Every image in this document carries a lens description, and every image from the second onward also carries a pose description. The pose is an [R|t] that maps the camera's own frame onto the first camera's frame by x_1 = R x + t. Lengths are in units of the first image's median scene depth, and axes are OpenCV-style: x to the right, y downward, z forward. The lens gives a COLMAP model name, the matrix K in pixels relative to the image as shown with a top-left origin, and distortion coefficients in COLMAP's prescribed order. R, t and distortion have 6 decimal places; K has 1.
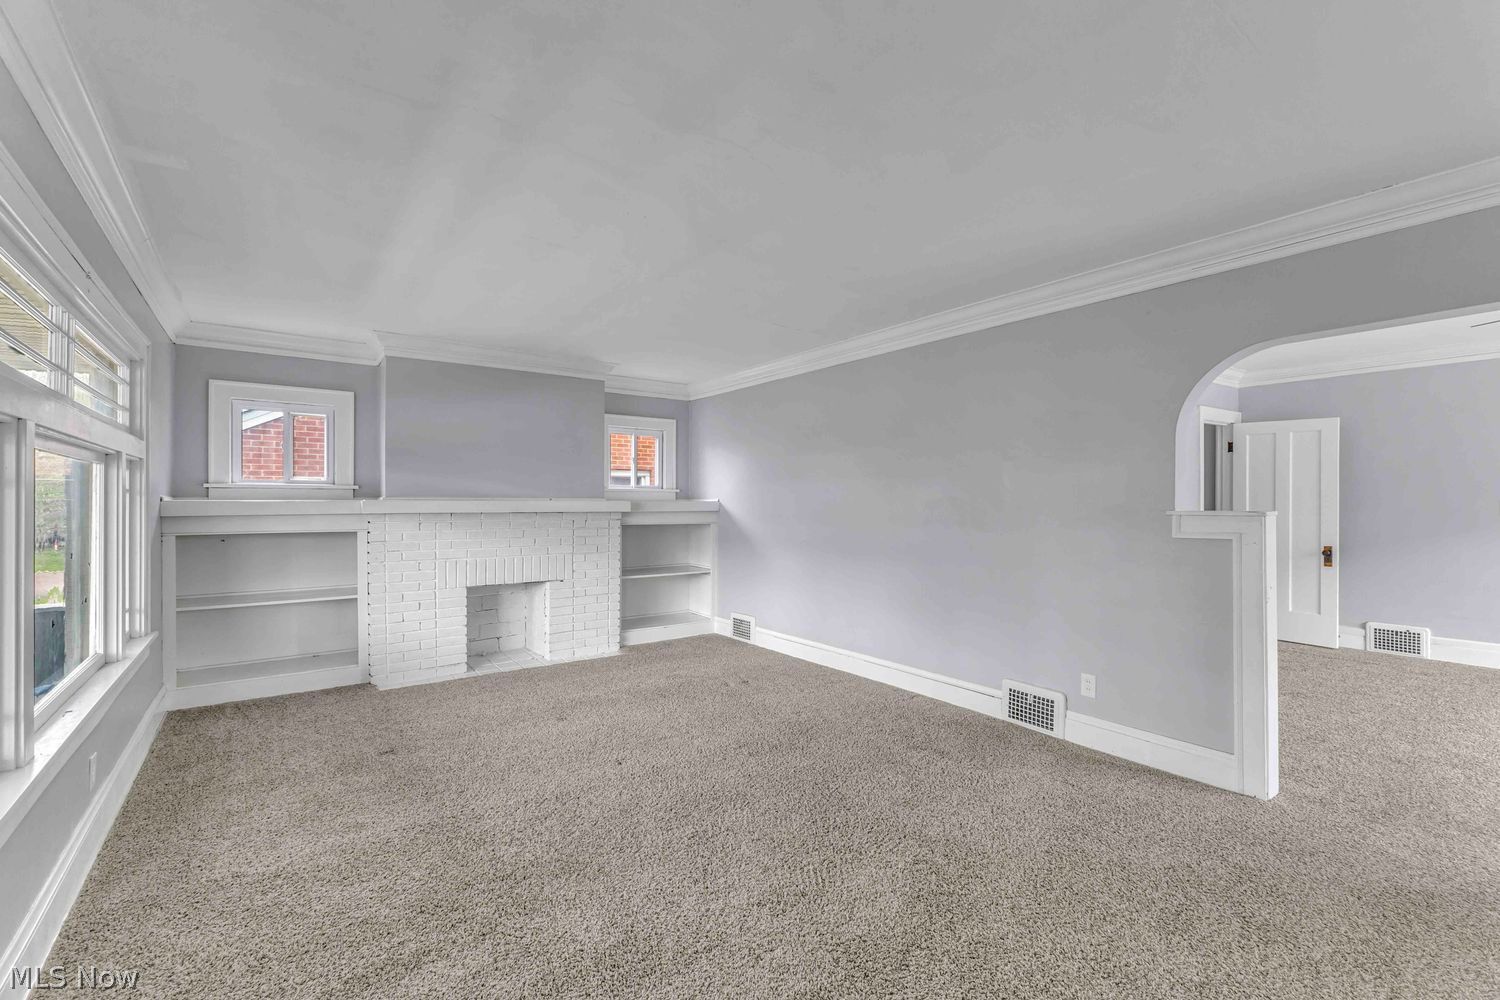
lens RADIAL K [[650.6, 0, 744.6], [0, 650.6, 500.3], [0, 0, 1]] dist [0.001224, -0.000169]
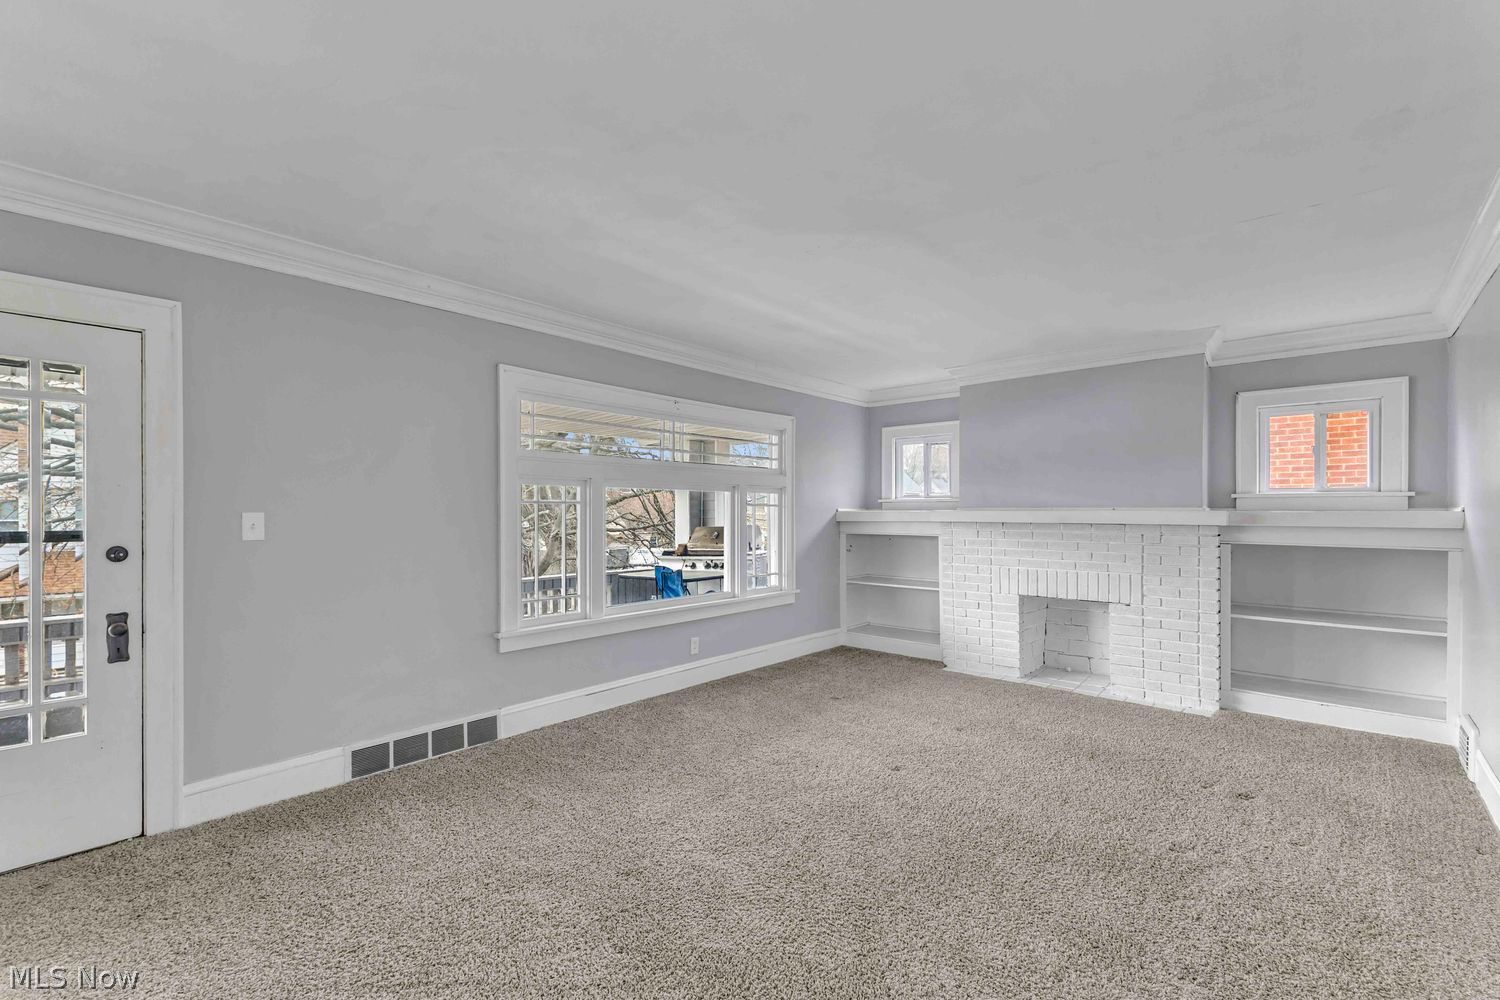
lens RADIAL K [[650.6, 0, 739.0], [0, 650.6, 508.3], [0, 0, 1]] dist [0.001224, -0.000169]
pose [[0.197150, -0.004423, -0.980363, 0.477627], [0.001682, 0.999990, -0.004173, 0.000455], [0.980372, -0.000826, 0.197156, 0.354204]]
